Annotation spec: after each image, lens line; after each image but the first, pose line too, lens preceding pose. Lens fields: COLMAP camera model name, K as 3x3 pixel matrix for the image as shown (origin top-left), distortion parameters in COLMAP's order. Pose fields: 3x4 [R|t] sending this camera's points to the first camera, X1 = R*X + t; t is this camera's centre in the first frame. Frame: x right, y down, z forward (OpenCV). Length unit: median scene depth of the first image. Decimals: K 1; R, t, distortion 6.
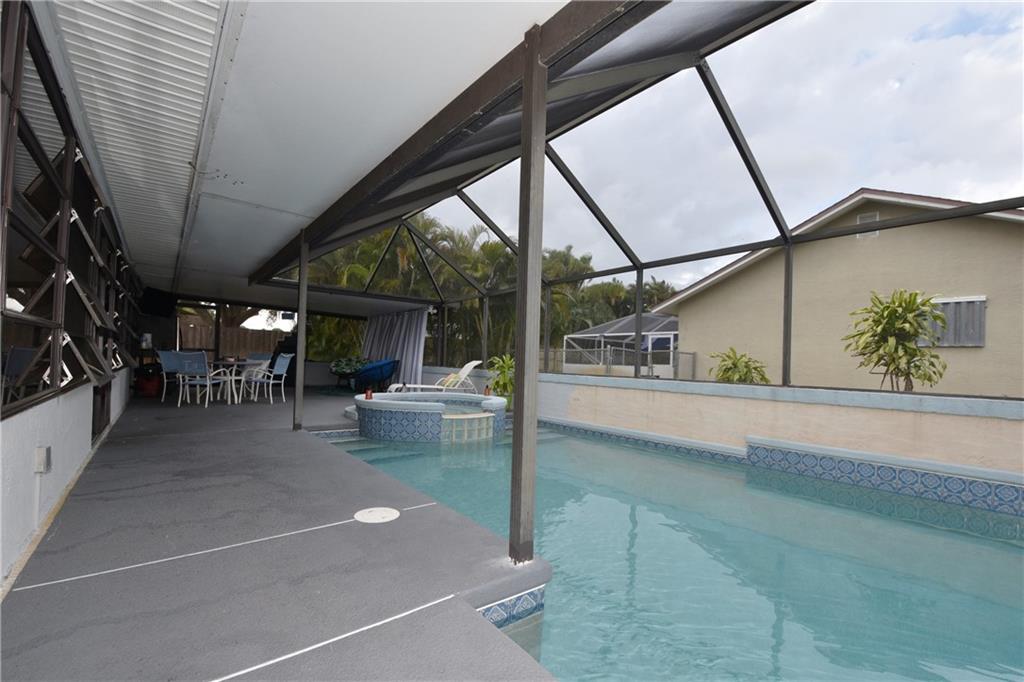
lens RADIAL K [[451.4, 0, 517.2], [0, 451.4, 354.9], [0, 0, 1]] dist [0.018580, -0.023938]
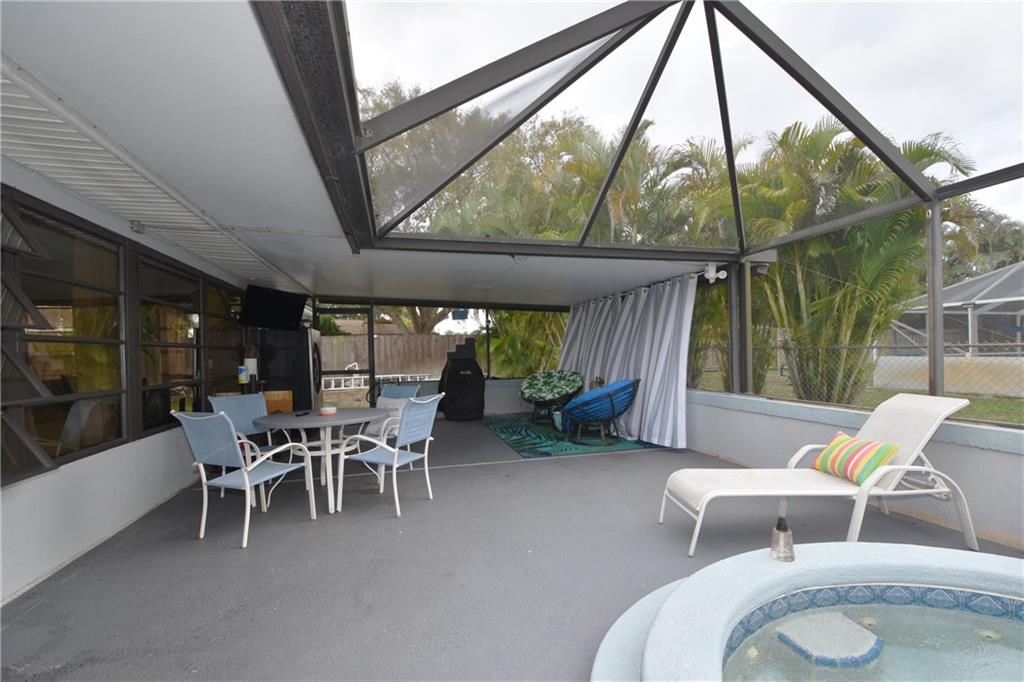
lens RADIAL K [[451.4, 0, 517.2], [0, 451.4, 354.9], [0, 0, 1]] dist [0.018580, -0.023938]
pose [[0.918101, -0.048141, -0.393411, -0.196804], [0.054791, 0.998482, 0.005682, -0.029434], [0.392540, -0.026772, 0.919345, 0.490102]]
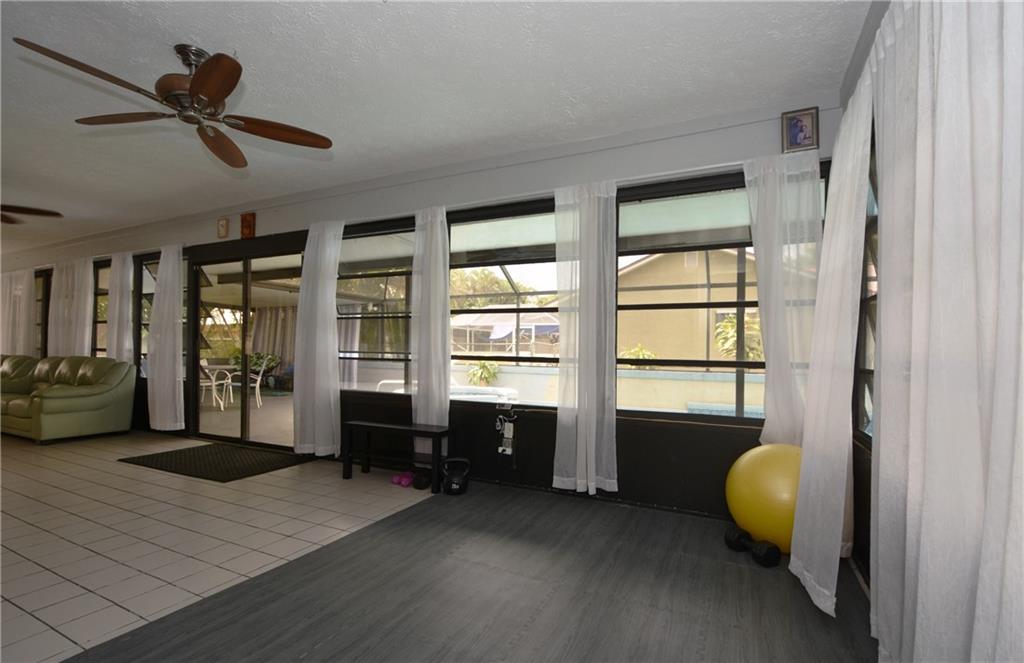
lens RADIAL K [[460.3, 0, 521.0], [0, 460.3, 350.4], [0, 0, 1]] dist [0.002524, -0.018618]
pose [[0.890675, -0.020642, 0.454171, -0.367865], [0.007758, 0.999513, 0.030213, -0.031020], [-0.454573, -0.023387, 0.890402, -0.098920]]
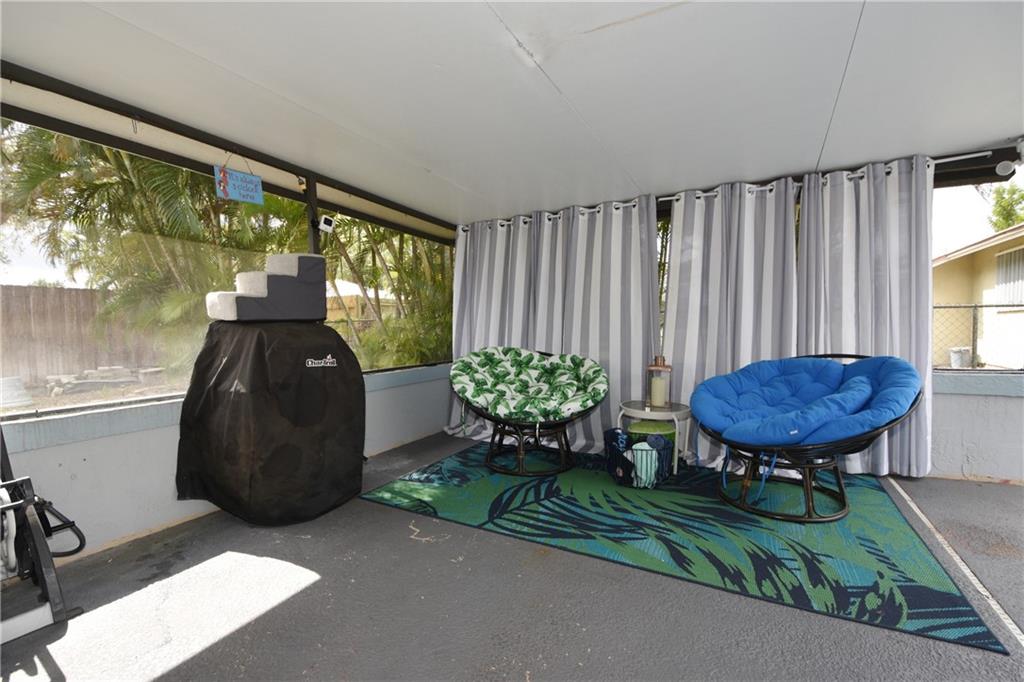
lens RADIAL K [[451.4, 0, 517.2], [0, 451.4, 354.9], [0, 0, 1]] dist [0.018580, -0.023938]
pose [[0.918871, -0.073588, 0.387636, -0.569944], [0.043221, 0.995314, 0.086495, -0.020877], [-0.392184, -0.062724, 0.917746, 0.886864]]
